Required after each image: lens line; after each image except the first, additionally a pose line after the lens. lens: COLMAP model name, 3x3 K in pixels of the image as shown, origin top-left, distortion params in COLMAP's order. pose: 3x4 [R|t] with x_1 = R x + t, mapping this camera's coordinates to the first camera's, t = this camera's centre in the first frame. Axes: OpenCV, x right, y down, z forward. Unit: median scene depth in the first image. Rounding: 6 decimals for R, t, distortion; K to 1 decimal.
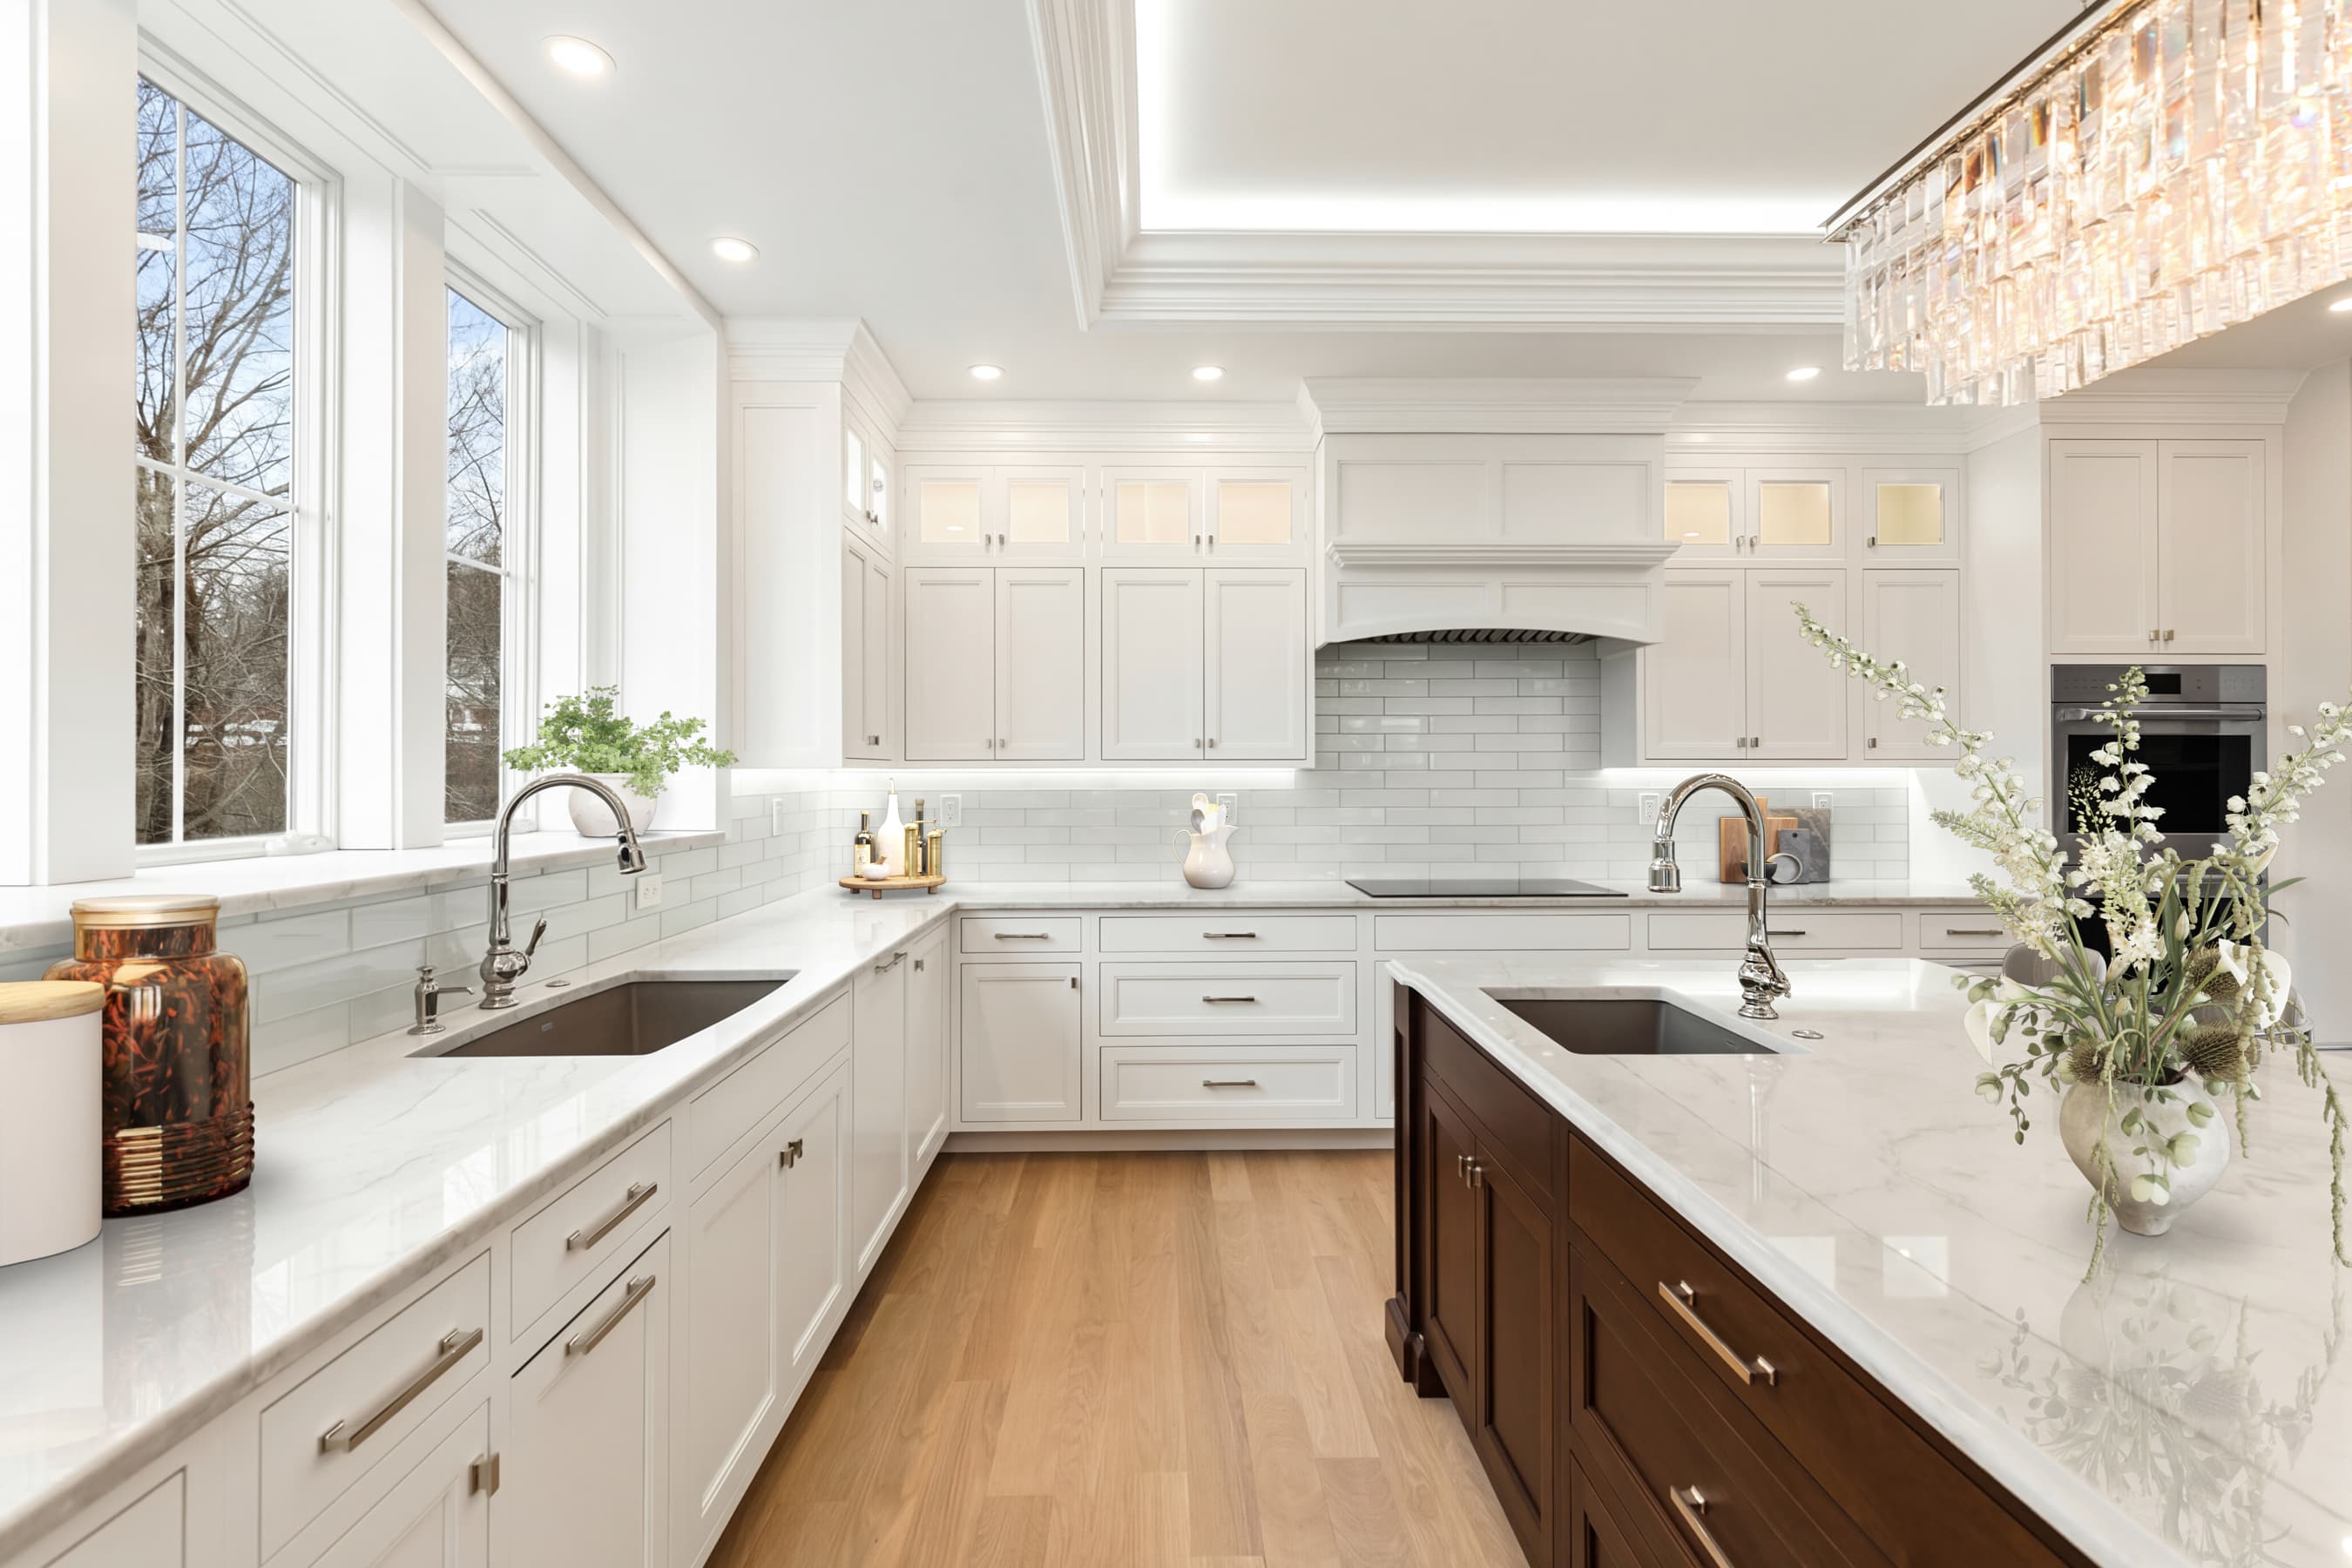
lens RADIAL K [[1077.7, 0, 1175.7], [0, 1077.7, 761.3], [0, 0, 1]] dist [0.002682, -0.001051]
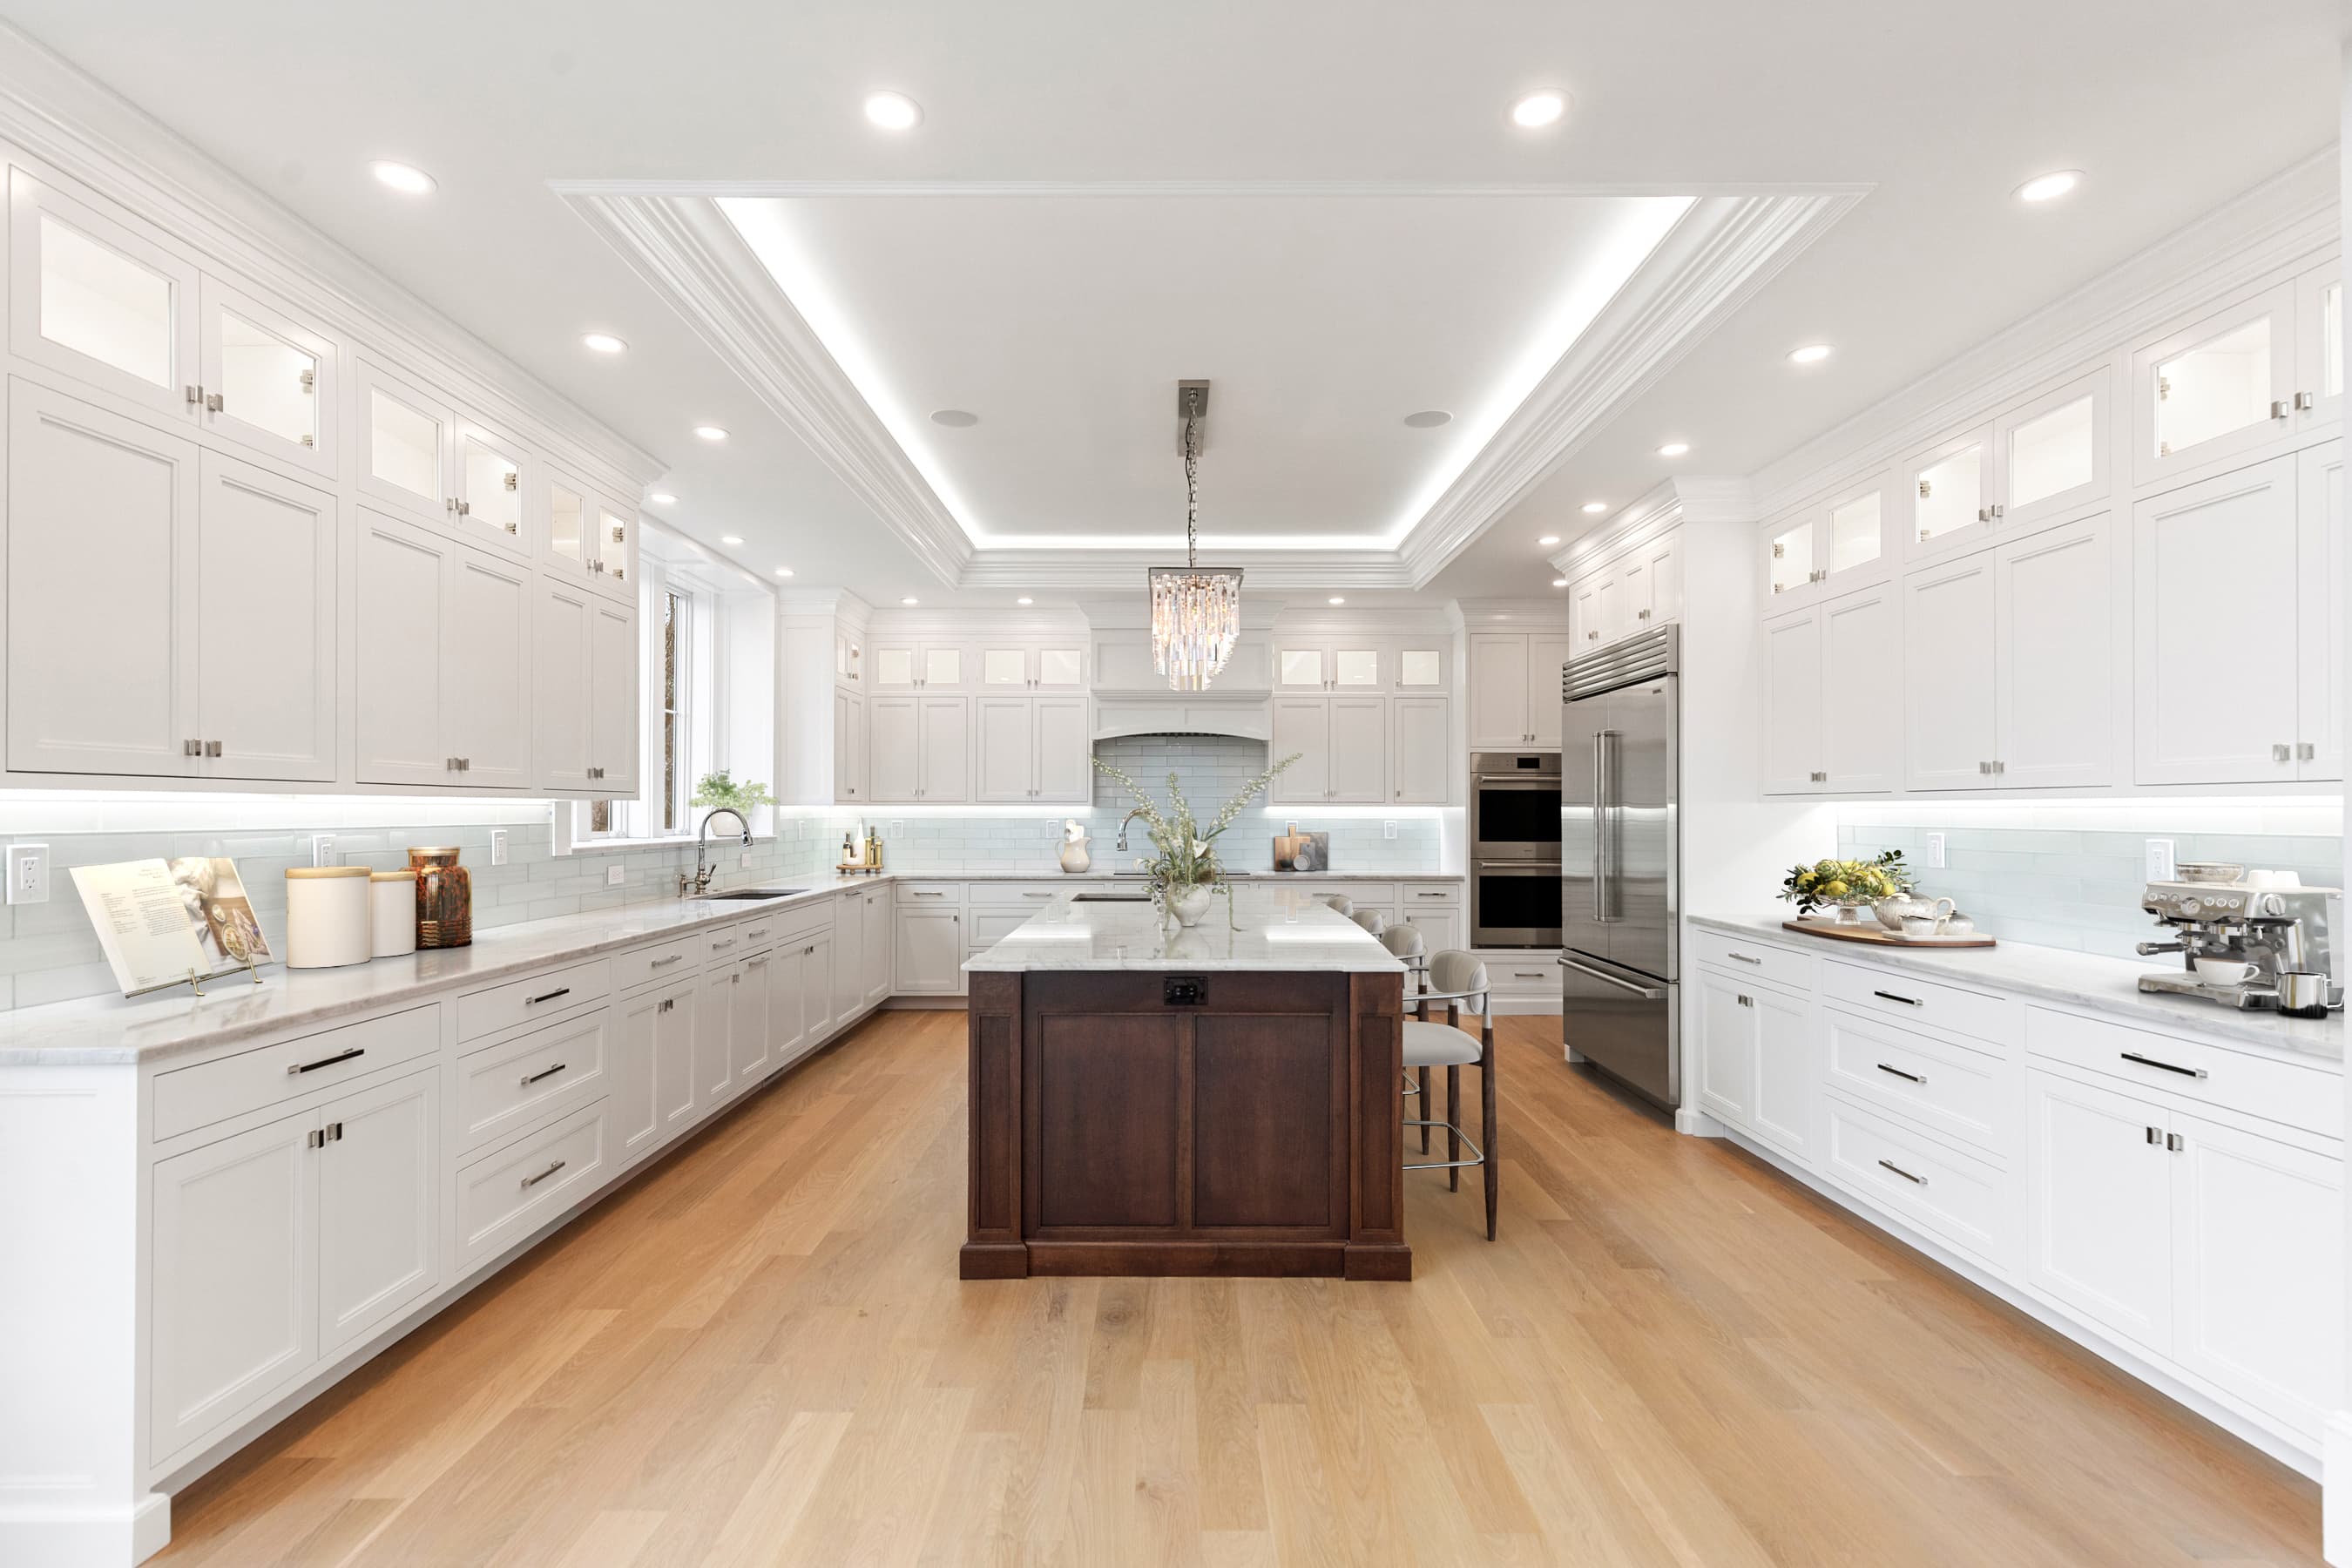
lens RADIAL K [[1077.7, 0, 1197.9], [0, 1077.7, 795.5], [0, 0, 1]] dist [0.002682, -0.001051]
pose [[0.999968, 0.002890, 0.007496, 0.325406], [-0.002871, 0.999993, -0.002570, -0.008829], [-0.007503, 0.002549, 0.999969, -0.930879]]
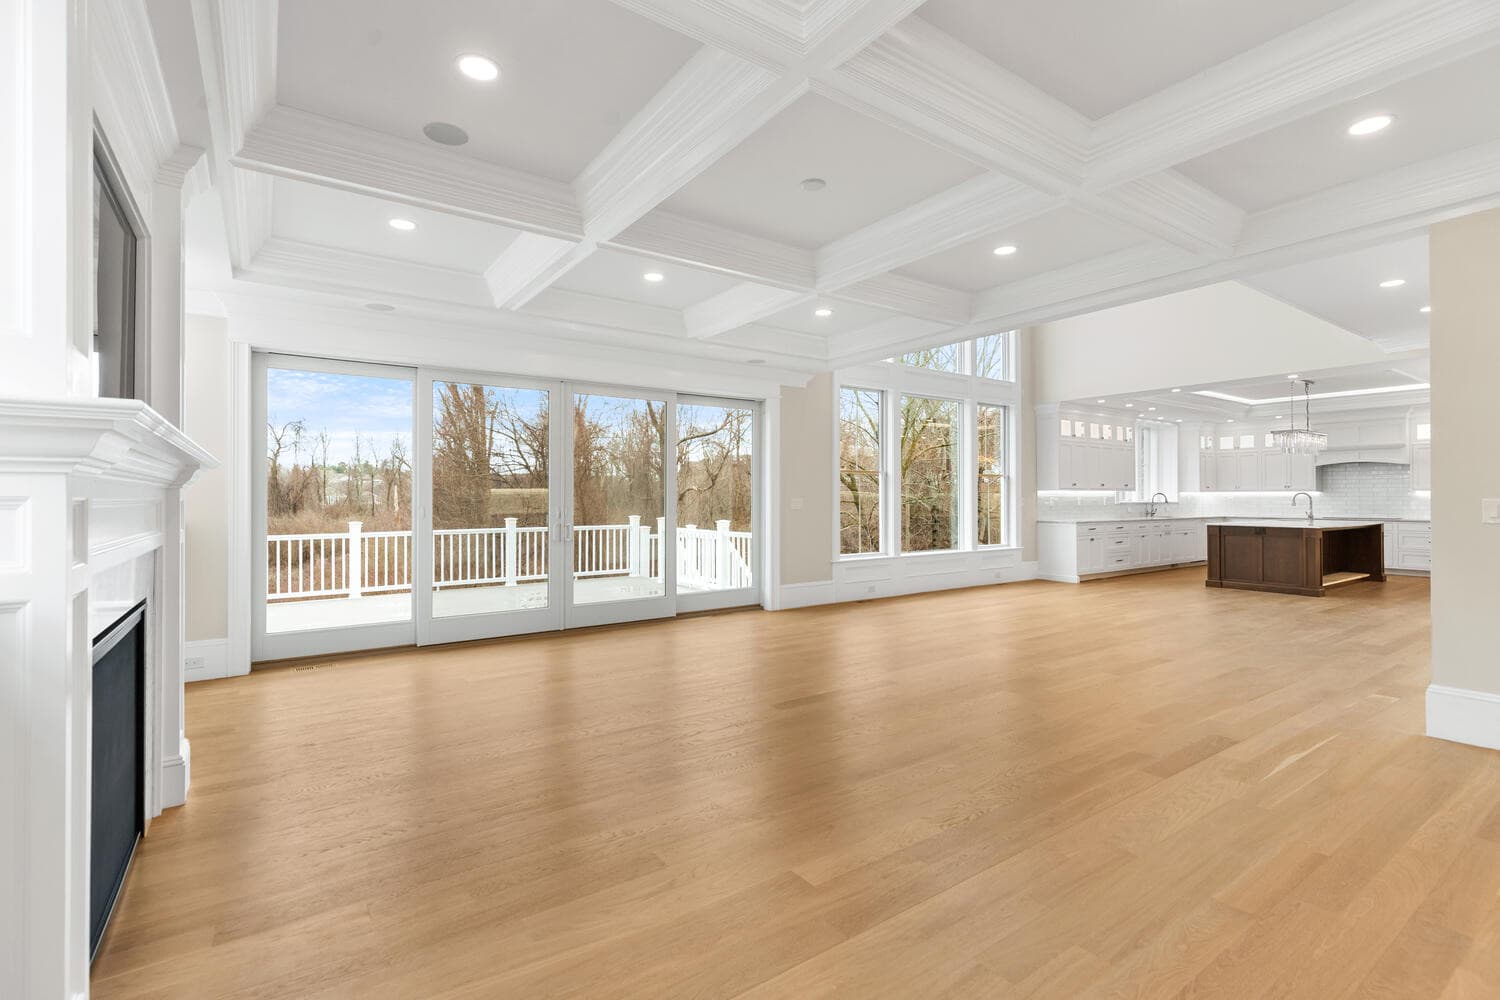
lens RADIAL K [[687.3, 0, 744.7], [0, 687.3, 486.5], [0, 0, 1]] dist [0.002682, -0.001051]
pose [[0.560945, -0.009317, -0.827801, 1.337138], [0.008030, 0.999951, -0.005813, -0.022312], [0.827814, -0.003386, 0.560992, -3.021414]]
